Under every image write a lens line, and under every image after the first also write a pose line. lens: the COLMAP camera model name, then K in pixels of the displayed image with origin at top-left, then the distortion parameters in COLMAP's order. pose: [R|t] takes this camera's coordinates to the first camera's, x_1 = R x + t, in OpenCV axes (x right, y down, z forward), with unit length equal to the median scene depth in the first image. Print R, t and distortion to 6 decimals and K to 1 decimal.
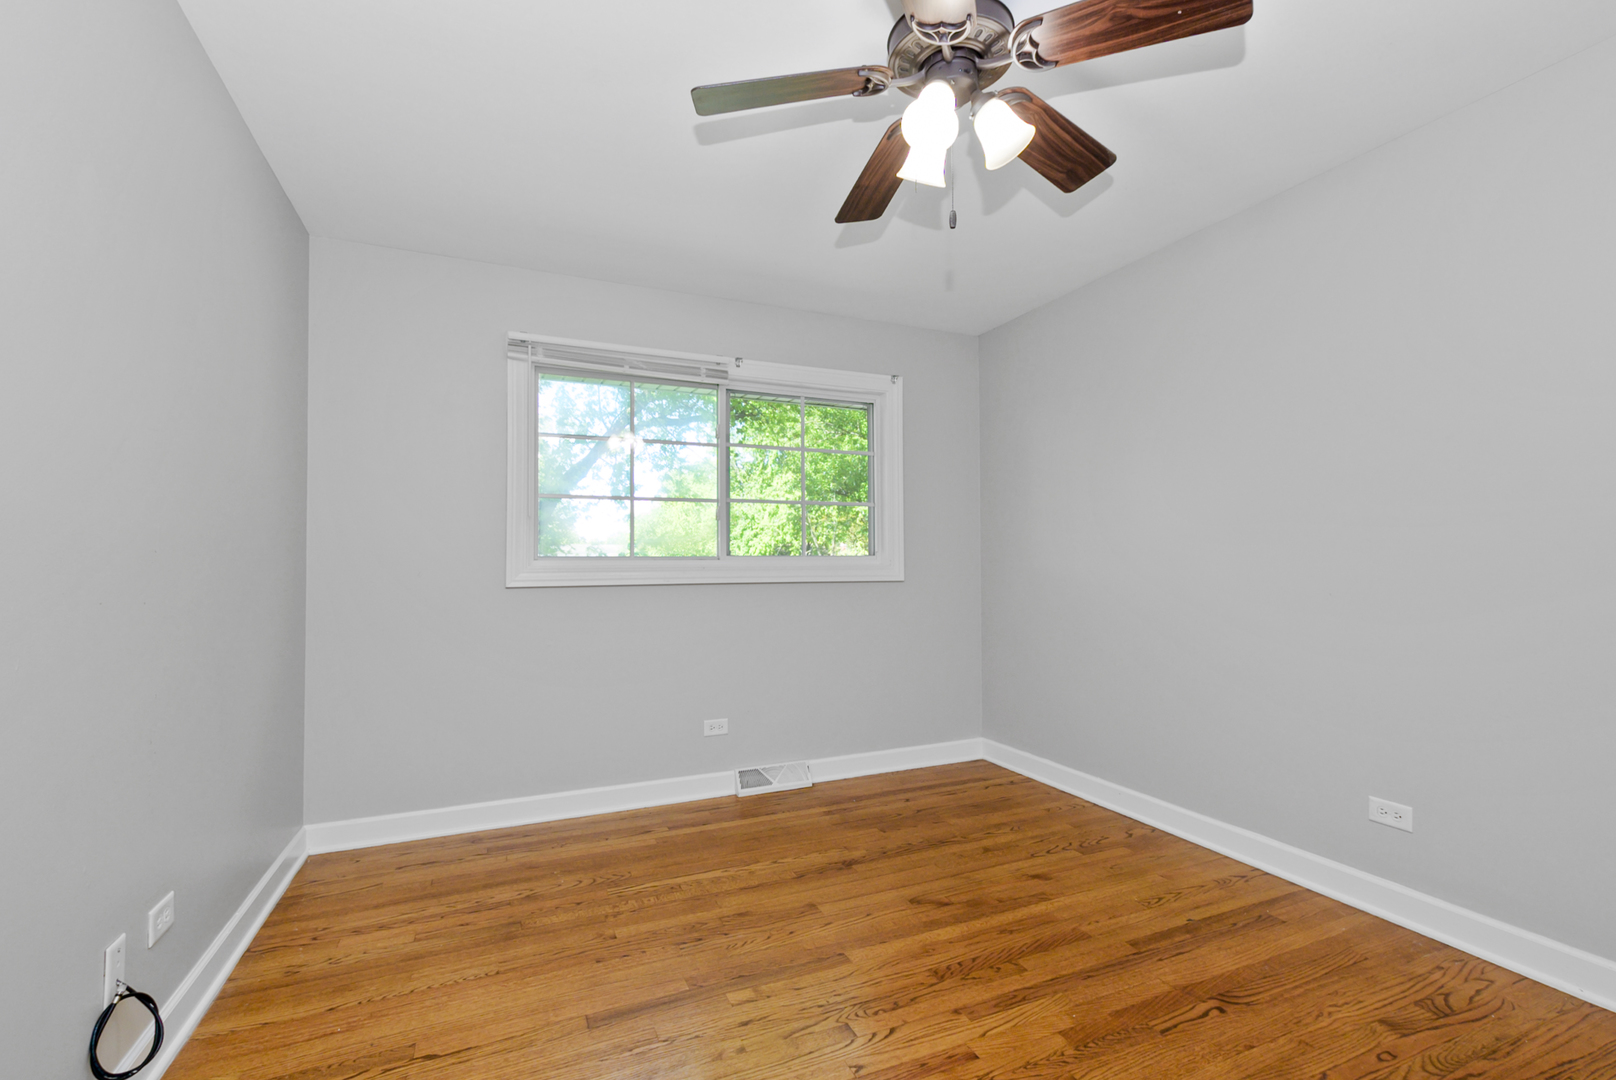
lens RADIAL K [[712.7, 0, 820.4], [0, 712.7, 547.8], [0, 0, 1]] dist [0.013350, -0.006586]
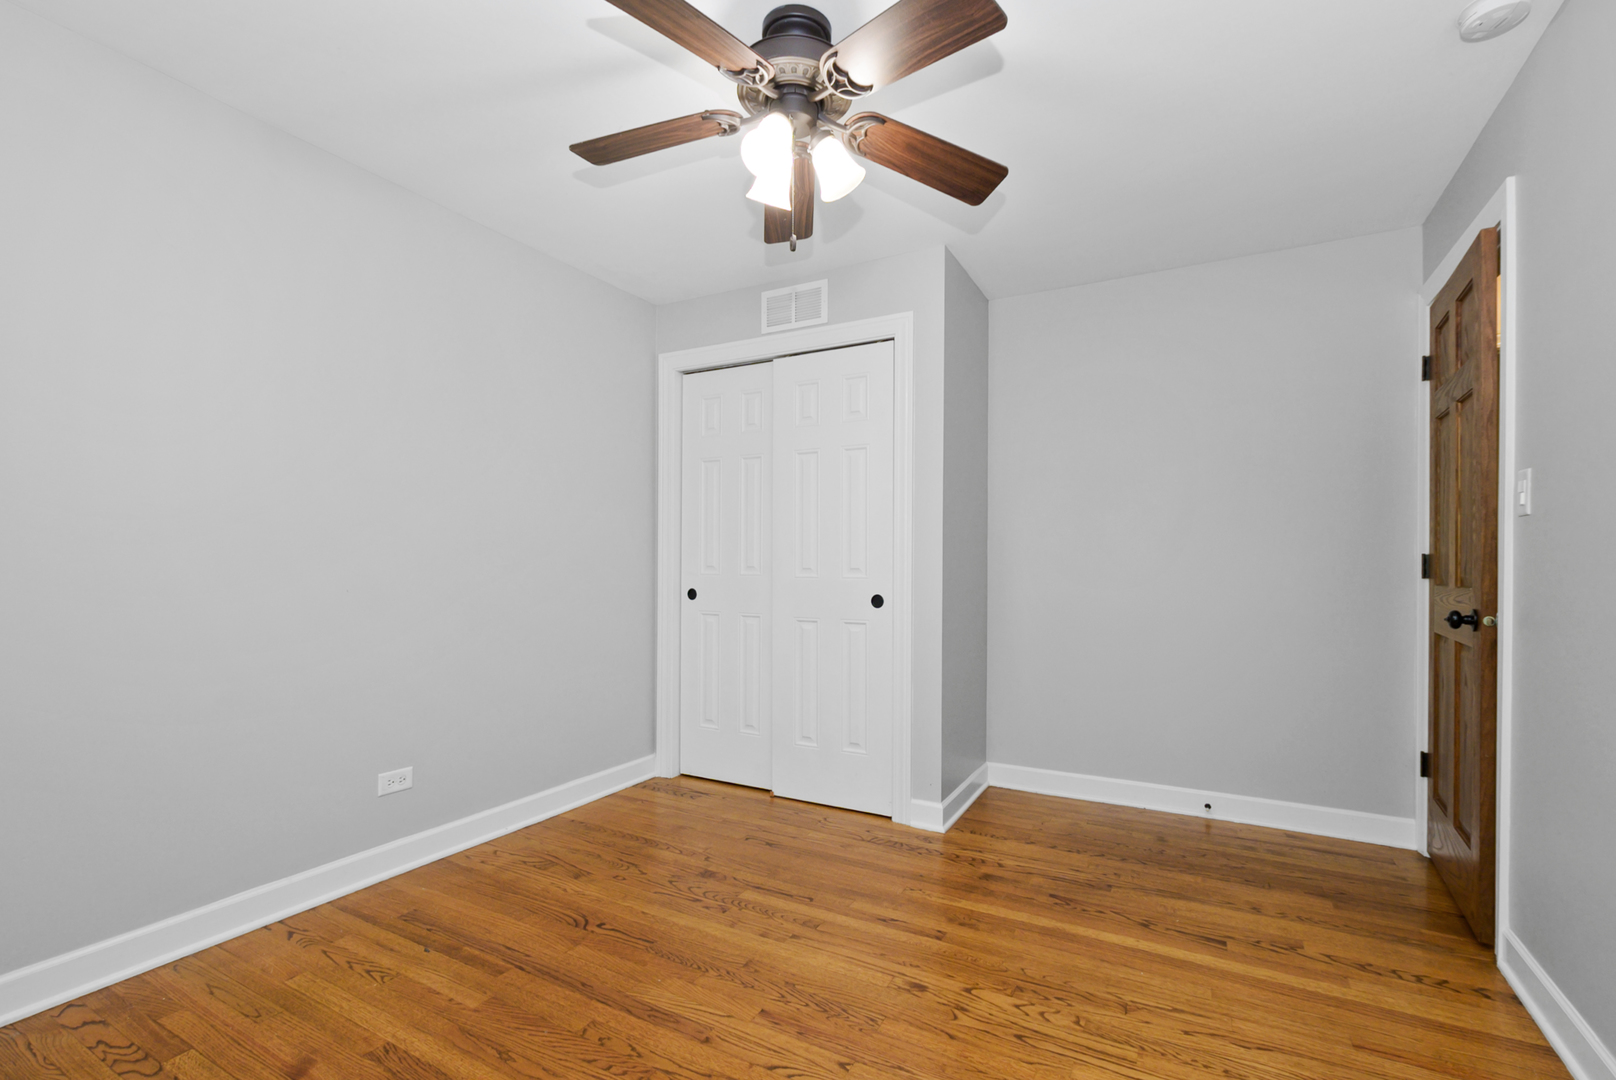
lens RADIAL K [[712.7, 0, 820.4], [0, 712.7, 547.8], [0, 0, 1]] dist [0.013350, -0.006586]
pose [[-0.599434, 0.014384, 0.800295, -0.536348], [-0.018999, 0.999301, -0.032192, 0.029013], [-0.800198, -0.034502, -0.598742, 1.199876]]
